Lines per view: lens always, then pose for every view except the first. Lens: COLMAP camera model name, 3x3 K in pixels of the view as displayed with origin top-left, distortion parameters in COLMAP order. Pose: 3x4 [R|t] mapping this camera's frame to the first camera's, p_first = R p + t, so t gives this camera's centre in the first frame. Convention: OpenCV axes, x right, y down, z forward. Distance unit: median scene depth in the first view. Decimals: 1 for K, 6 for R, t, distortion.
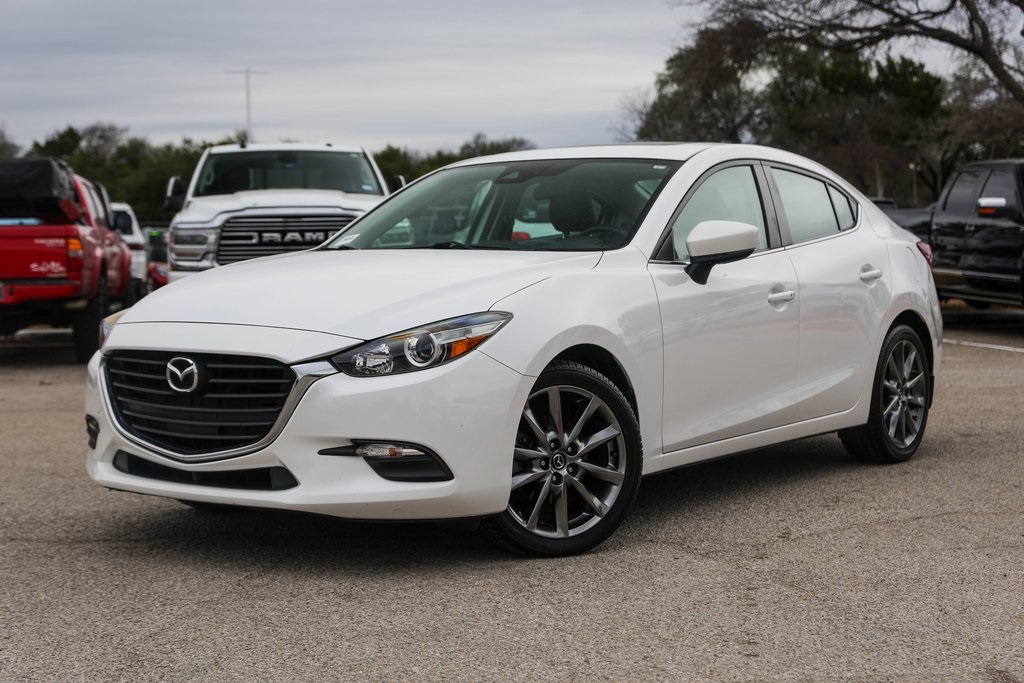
lens RADIAL K [[1711.9, 0, 512.0], [0, 1711.9, 341.5], [0, 0, 1]] dist [0.030186, 0.012599]
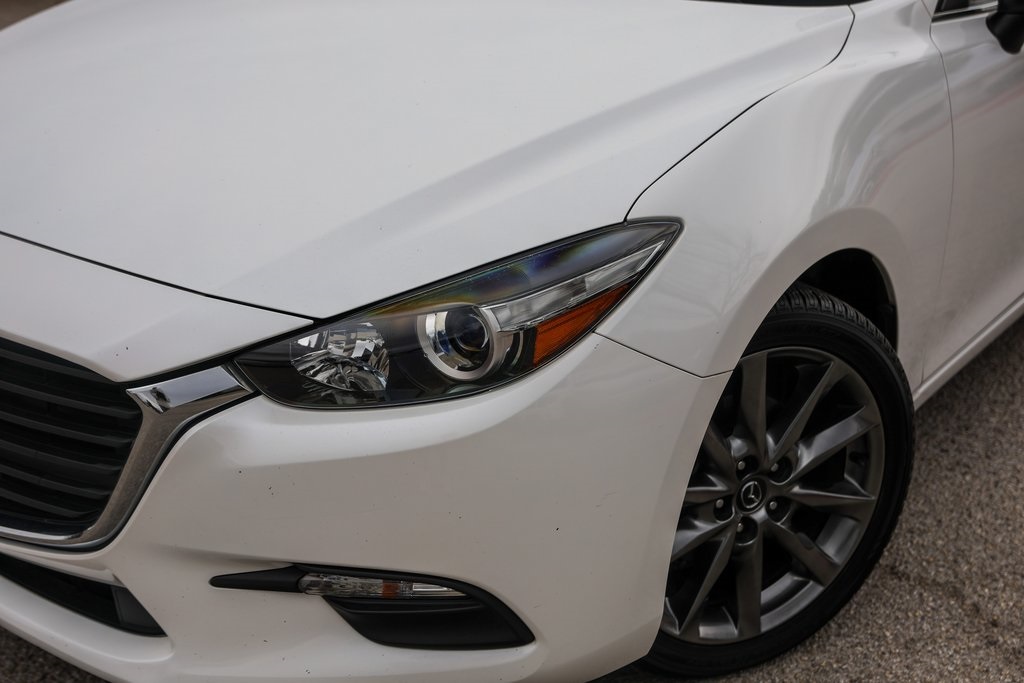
lens RADIAL K [[1282.1, 0, 512.0], [0, 1282.1, 341.5], [0, 0, 1]] dist [0.008287, -0.000442]
pose [[0.998971, 0.032574, -0.031570, -0.029657], [-0.020061, 0.941443, 0.336576, -0.089988], [0.040685, -0.335596, 0.941127, 0.678525]]
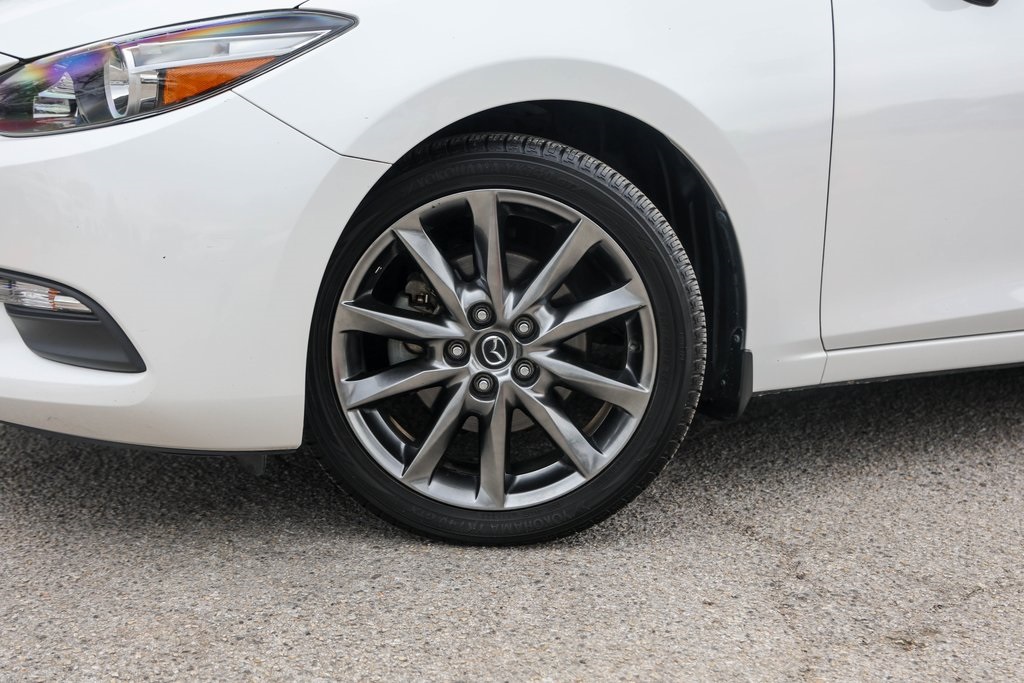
lens RADIAL K [[1282.1, 0, 512.0], [0, 1282.1, 341.5], [0, 0, 1]] dist [0.008287, -0.000442]
pose [[0.869287, 0.122357, -0.478925, 0.201518], [-0.054388, 0.986673, 0.153359, 0.013159], [0.491307, -0.107265, 0.864356, 0.701444]]
